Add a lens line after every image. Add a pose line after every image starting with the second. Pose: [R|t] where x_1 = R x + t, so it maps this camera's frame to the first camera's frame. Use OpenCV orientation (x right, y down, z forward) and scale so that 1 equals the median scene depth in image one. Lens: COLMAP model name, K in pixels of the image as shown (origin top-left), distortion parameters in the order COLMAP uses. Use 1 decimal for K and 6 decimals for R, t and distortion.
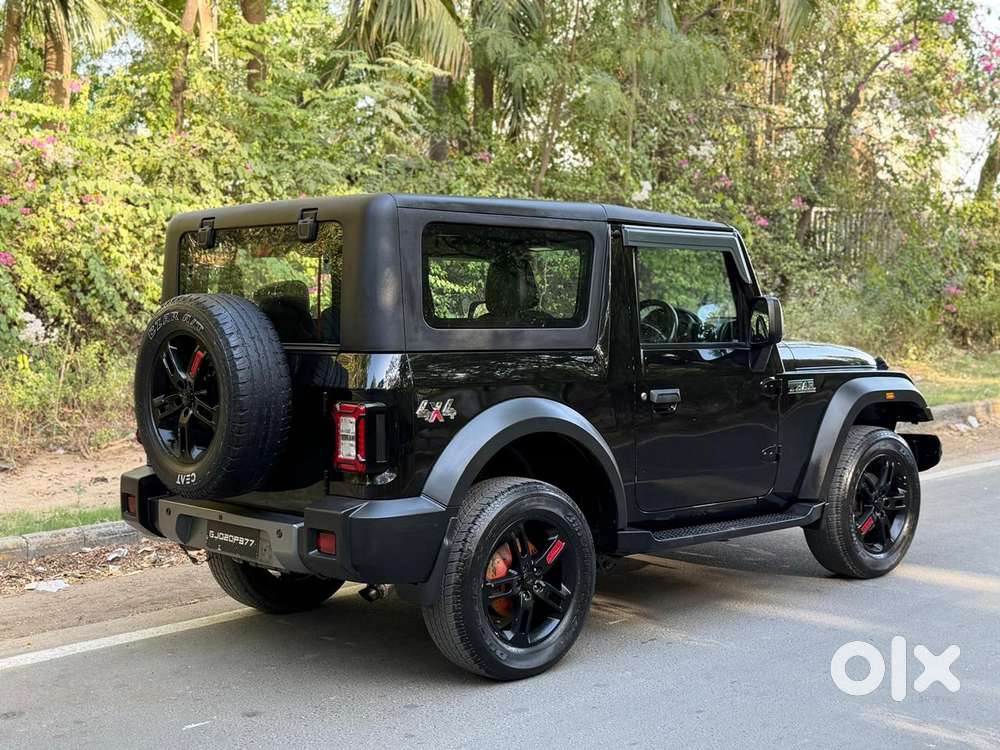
lens RADIAL K [[1334.5, 0, 500.0], [0, 1334.5, 375.0], [0, 0, 1]] dist [0.149892, -0.294871]
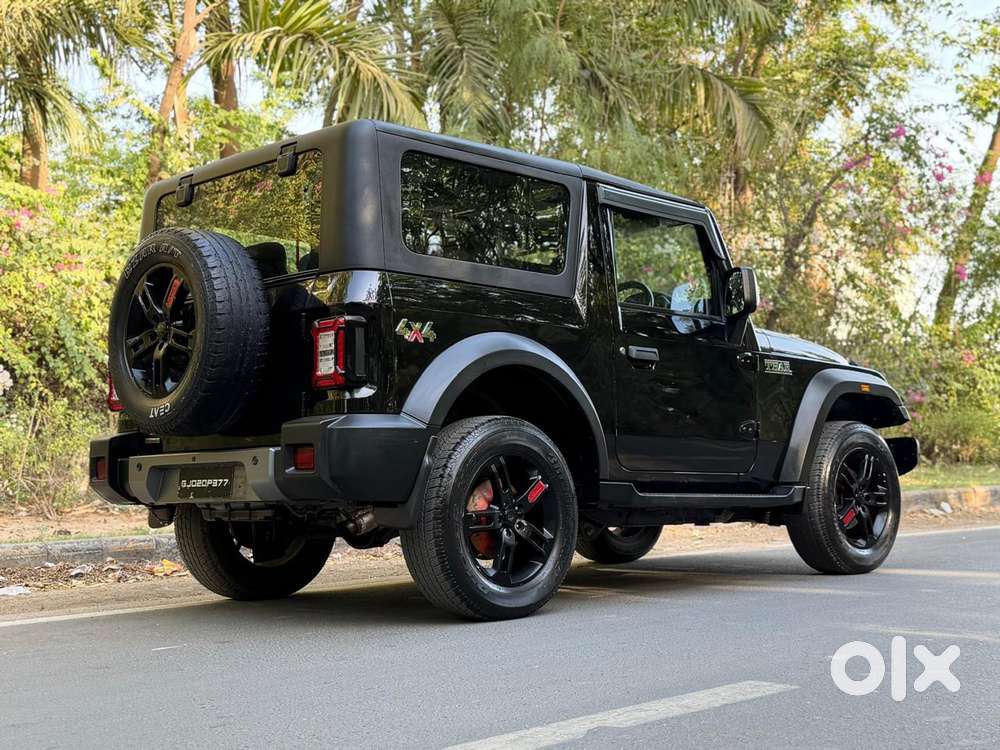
lens RADIAL K [[1334.5, 0, 500.0], [0, 1334.5, 375.0], [0, 0, 1]] dist [0.149892, -0.294871]
pose [[0.999631, -0.007620, 0.026059, -0.009225], [0.011319, 0.989385, -0.144880, 0.165898], [-0.024679, 0.145121, 0.989106, 0.017188]]
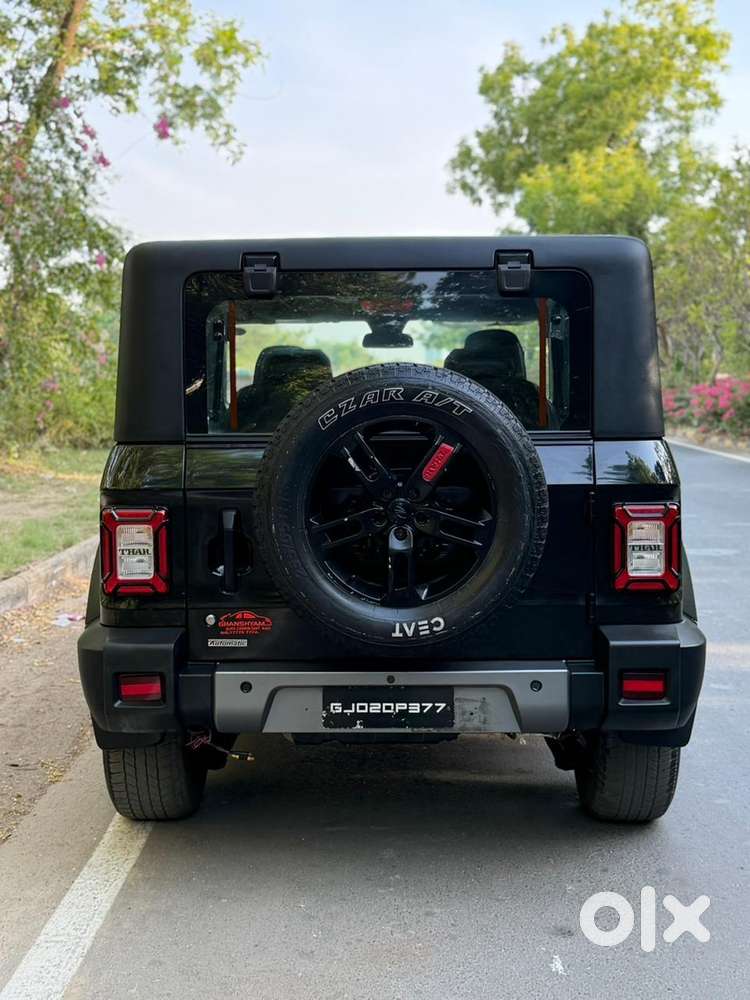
lens RADIAL K [[1334.5, 0, 375.0], [0, 1334.5, 500.0], [0, 0, 1]] dist [0.149892, -0.294871]
pose [[0.690184, -0.052147, 0.721752, -0.628032], [0.040052, 0.998624, 0.033850, -0.011032], [-0.722524, 0.005545, 0.691323, 0.454632]]
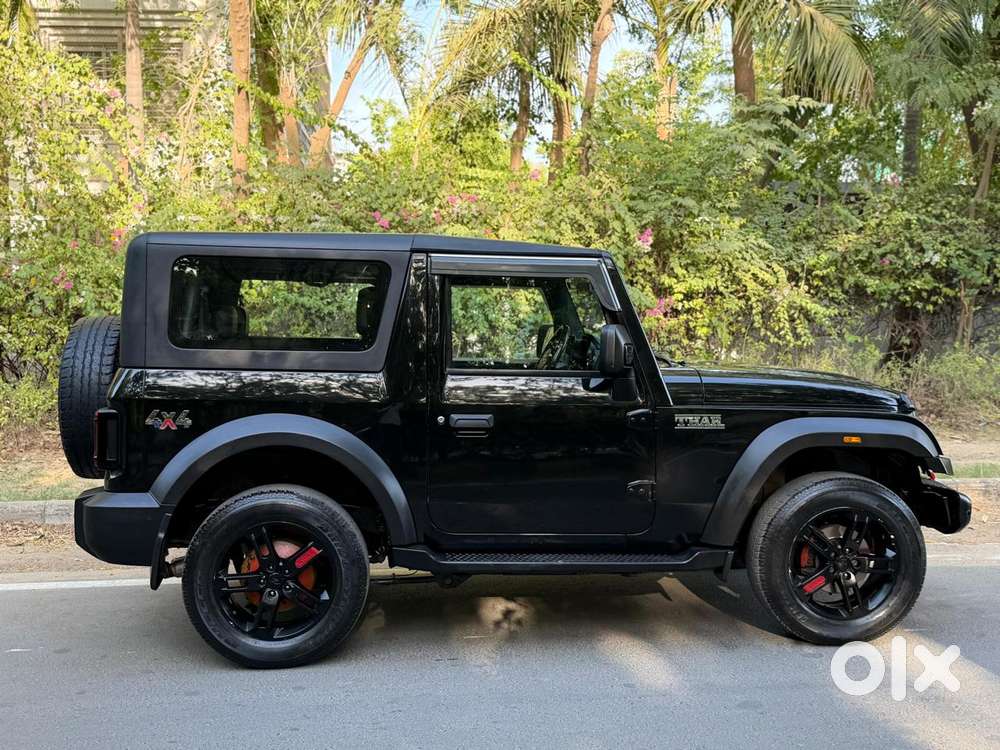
lens RADIAL K [[1334.5, 0, 500.0], [0, 1334.5, 375.0], [0, 0, 1]] dist [0.149892, -0.294871]
pose [[0.804572, 0.017065, -0.593610, 0.700177], [-0.039705, 0.998896, -0.025099, 0.005283], [0.592526, 0.043763, 0.804361, 0.184841]]
